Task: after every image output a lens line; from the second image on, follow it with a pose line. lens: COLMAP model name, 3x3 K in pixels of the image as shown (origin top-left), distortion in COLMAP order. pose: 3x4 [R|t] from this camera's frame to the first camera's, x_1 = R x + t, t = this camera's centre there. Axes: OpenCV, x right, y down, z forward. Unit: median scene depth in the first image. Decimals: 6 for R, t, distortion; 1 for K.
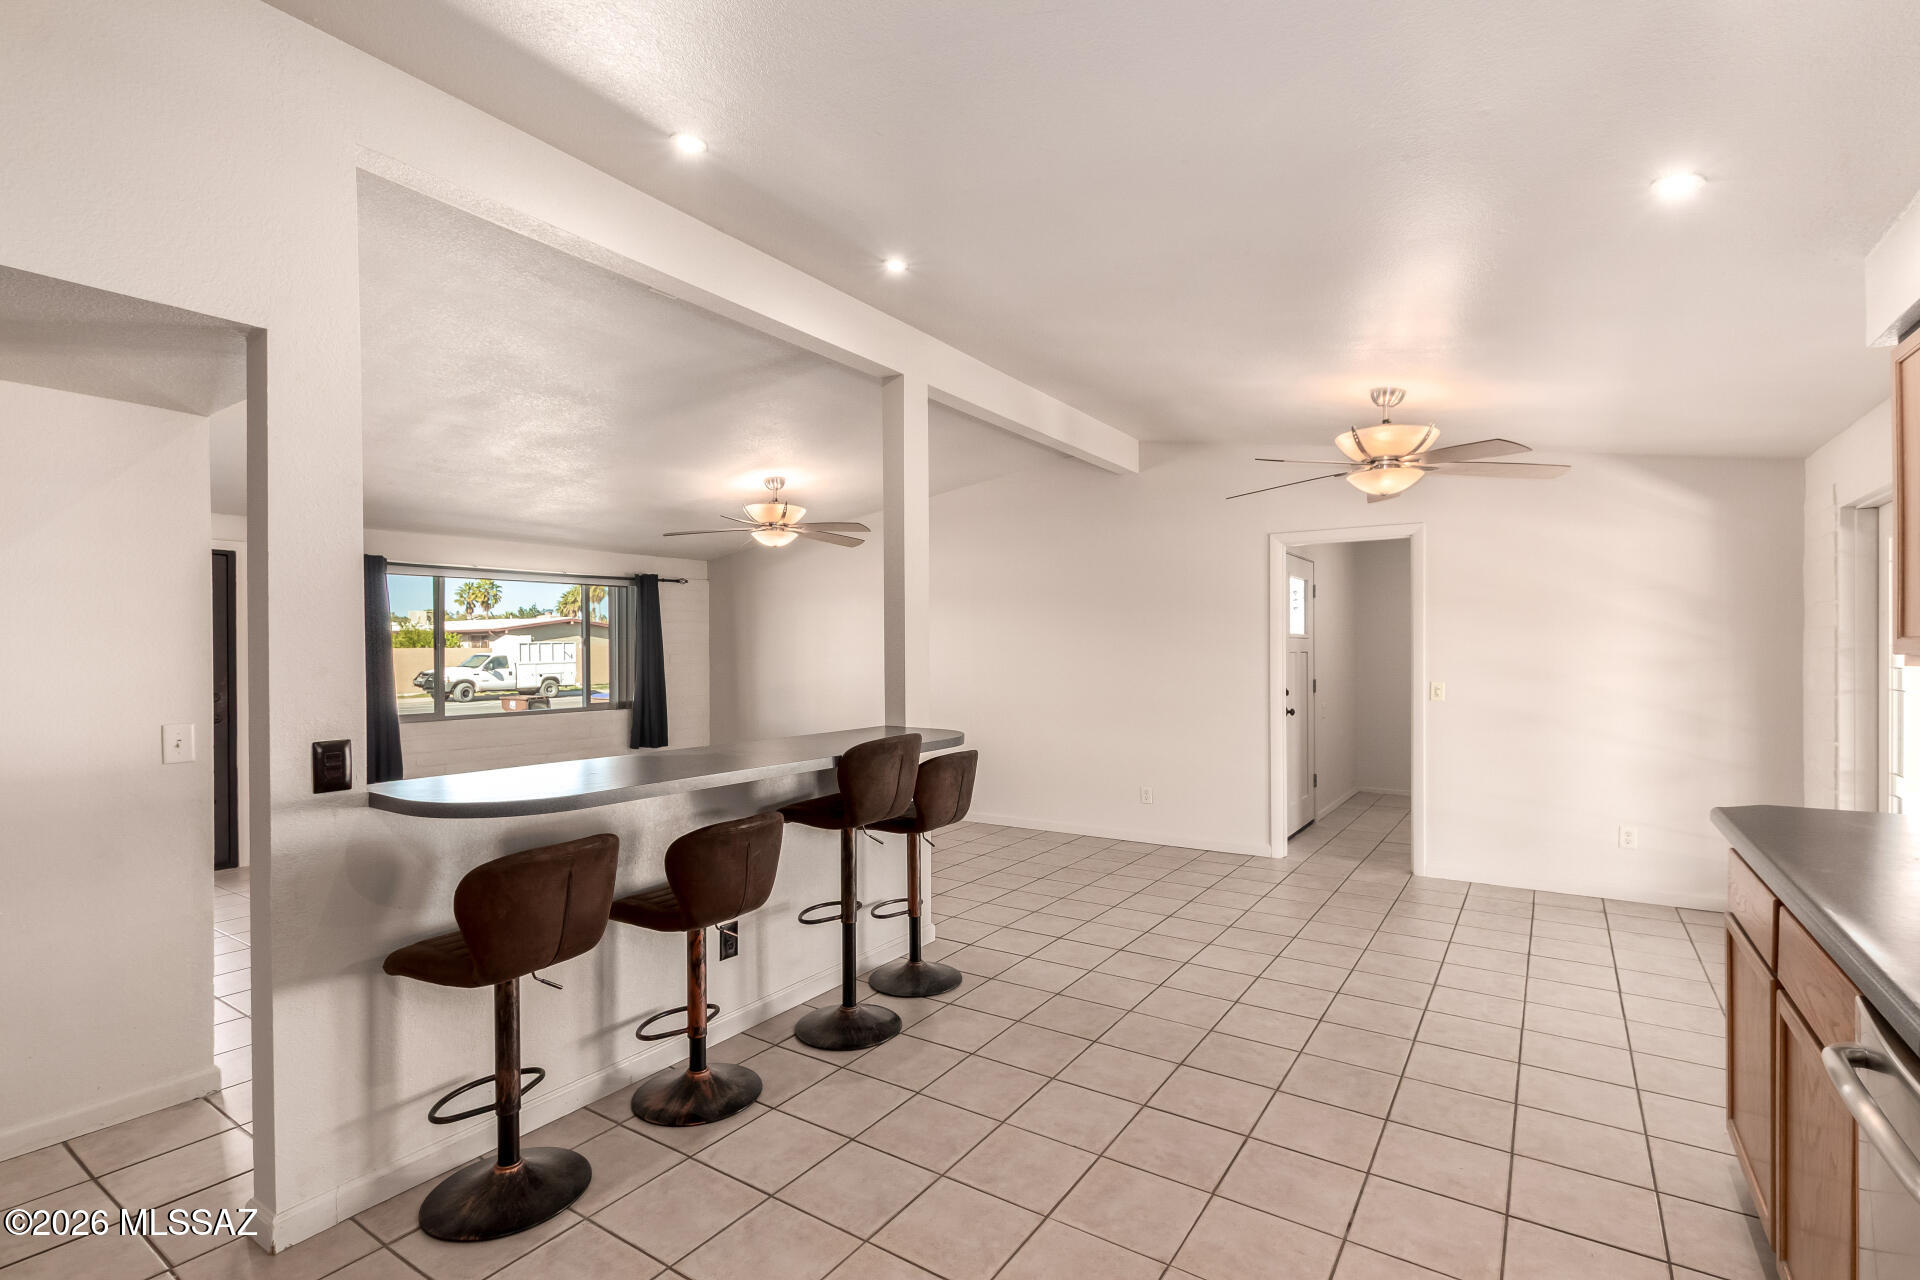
lens RADIAL K [[886.7, 0, 959.2], [0, 886.7, 639.0], [0, 0, 1]] dist [0.009282, -0.000762]
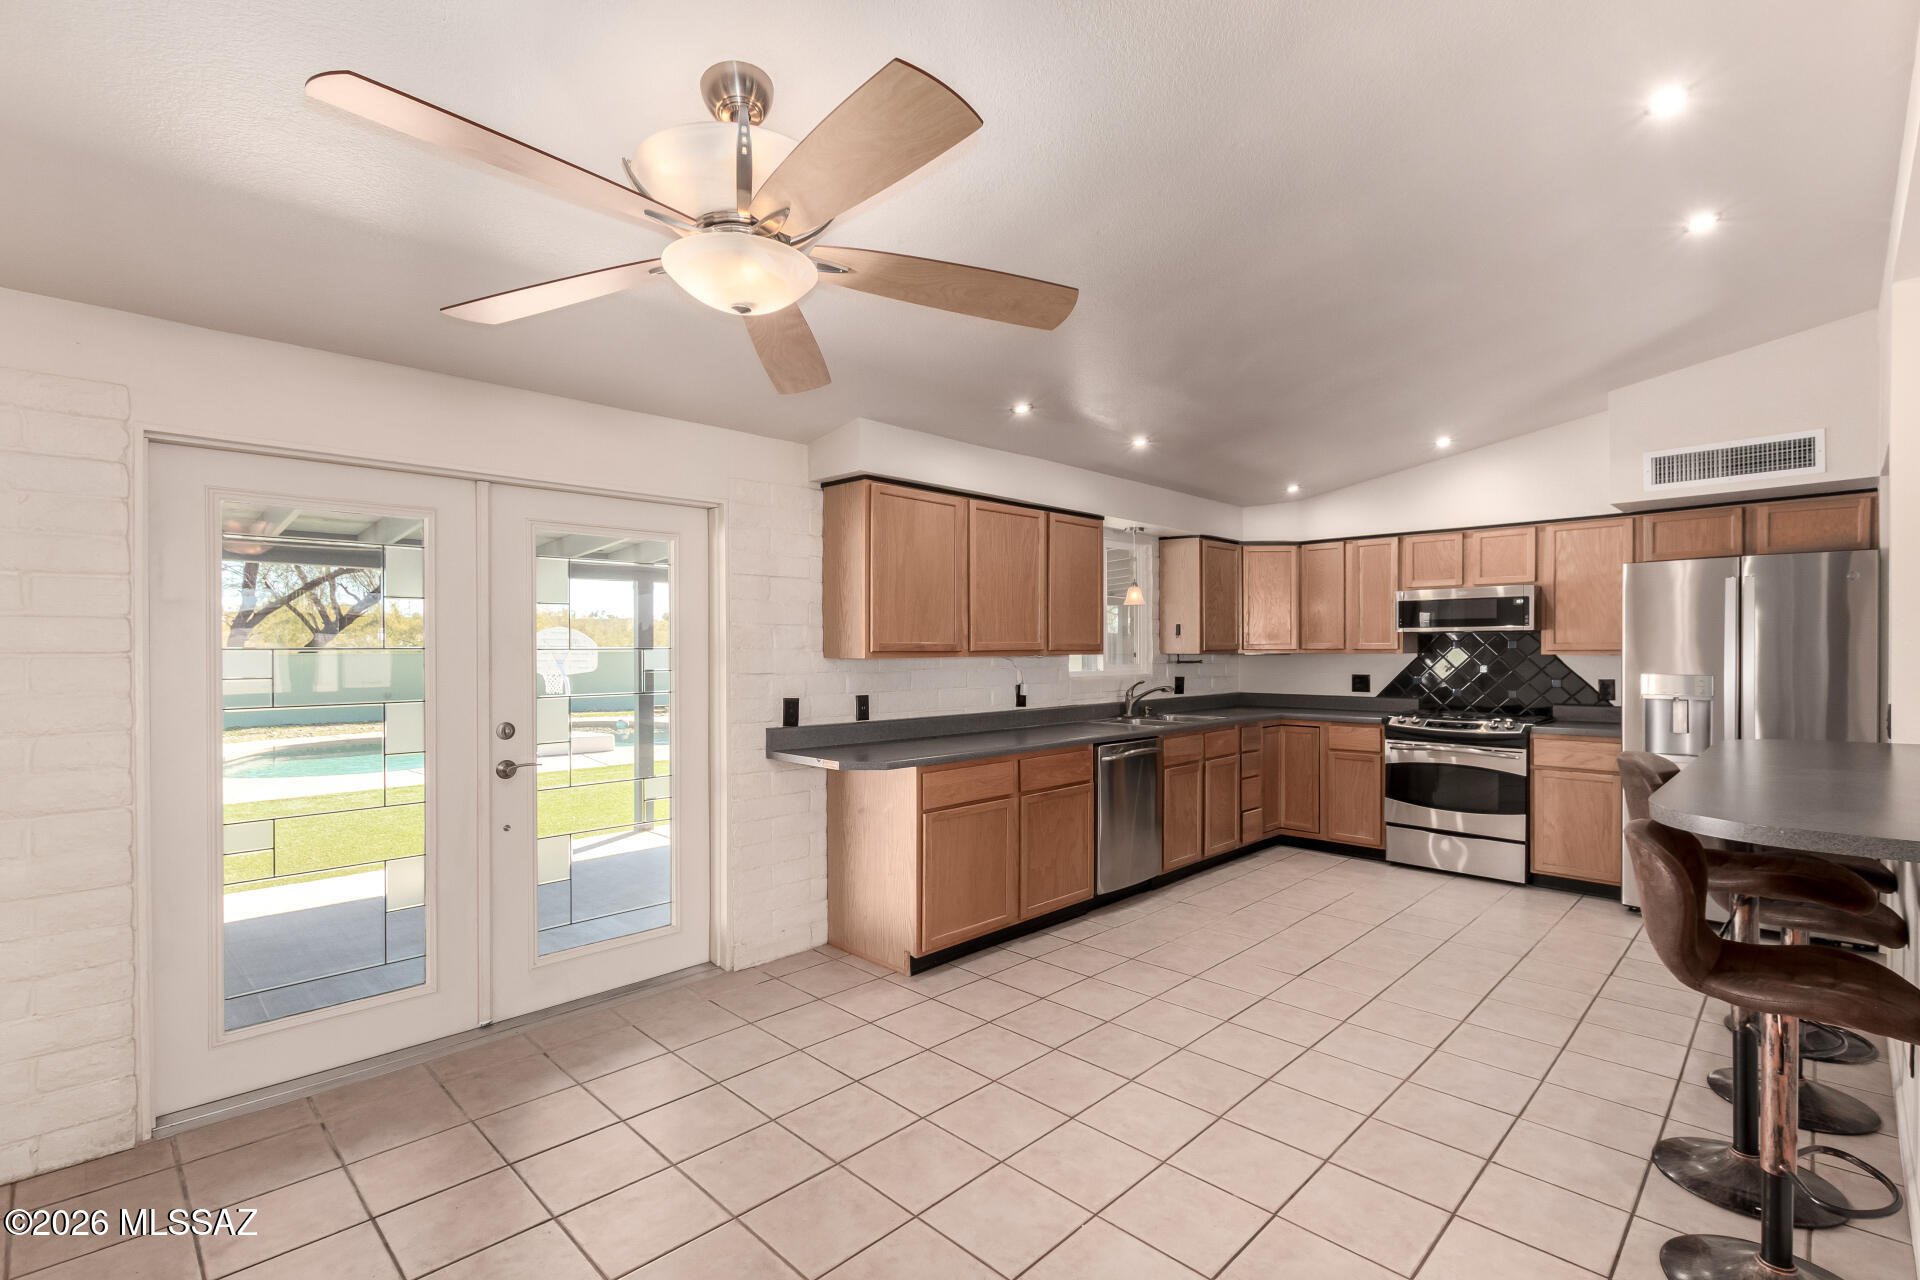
lens RADIAL K [[886.7, 0, 969.5], [0, 886.7, 651.5], [0, 0, 1]] dist [0.009282, -0.000762]
pose [[-0.983895, 0.003573, 0.178711, 0.293203], [0.001748, 0.999945, -0.010365, 0.017380], [-0.178738, -0.009886, -0.983847, 1.498493]]
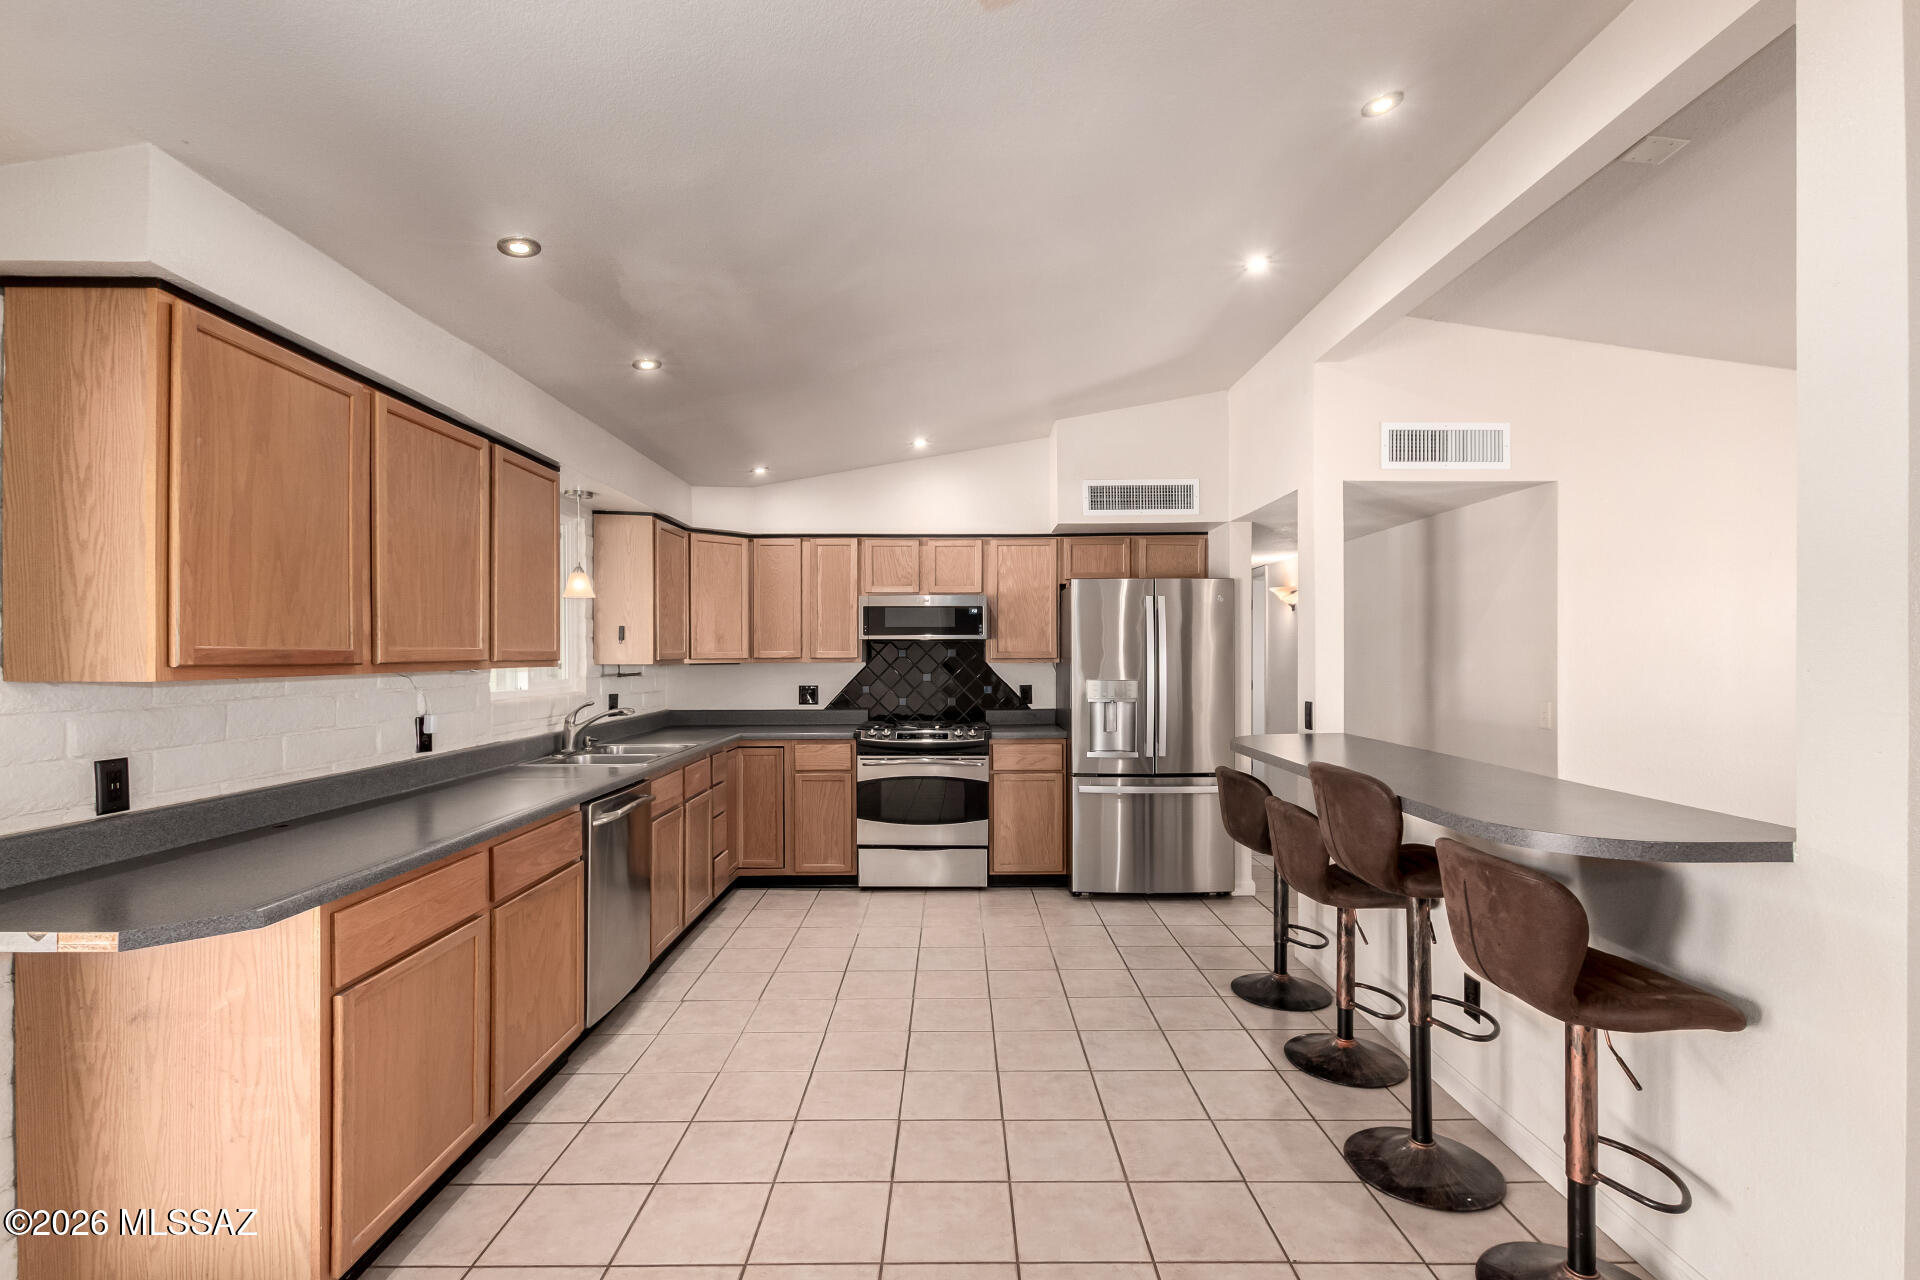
lens RADIAL K [[886.7, 0, 966.2], [0, 886.7, 653.1], [0, 0, 1]] dist [0.009282, -0.000762]
pose [[-0.825740, 0.003561, -0.564040, 0.498144], [0.012620, 0.999846, -0.012164, 0.010983], [0.563910, -0.017163, -0.825658, 1.157536]]
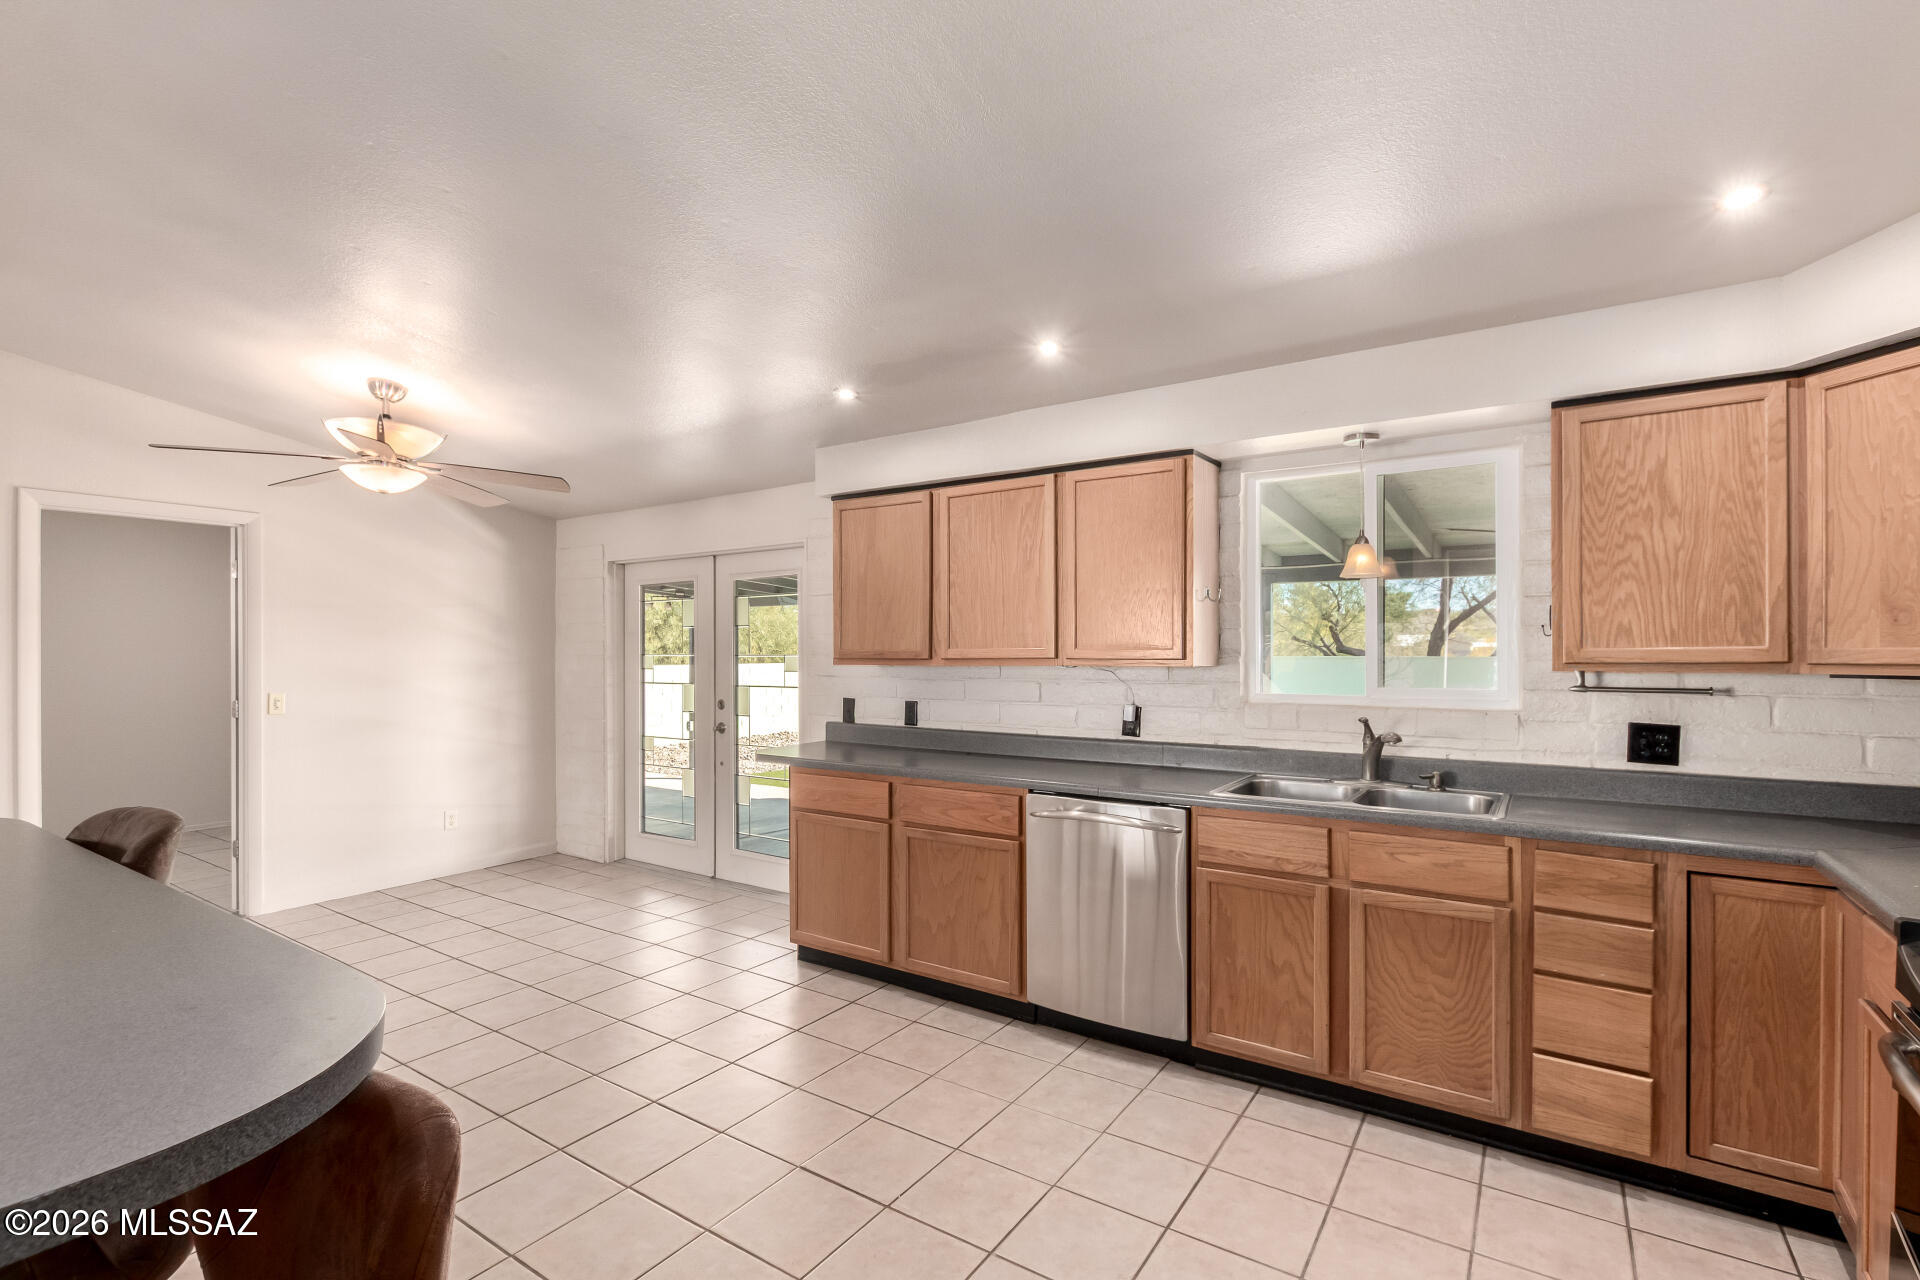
lens RADIAL K [[886.7, 0, 979.8], [0, 886.7, 660.7], [0, 0, 1]] dist [0.009282, -0.000762]
pose [[0.001054, -0.008579, 0.999963, -0.486789], [-0.012185, 0.999889, 0.008591, -0.001828], [-0.999925, -0.012193, 0.000949, 0.382157]]
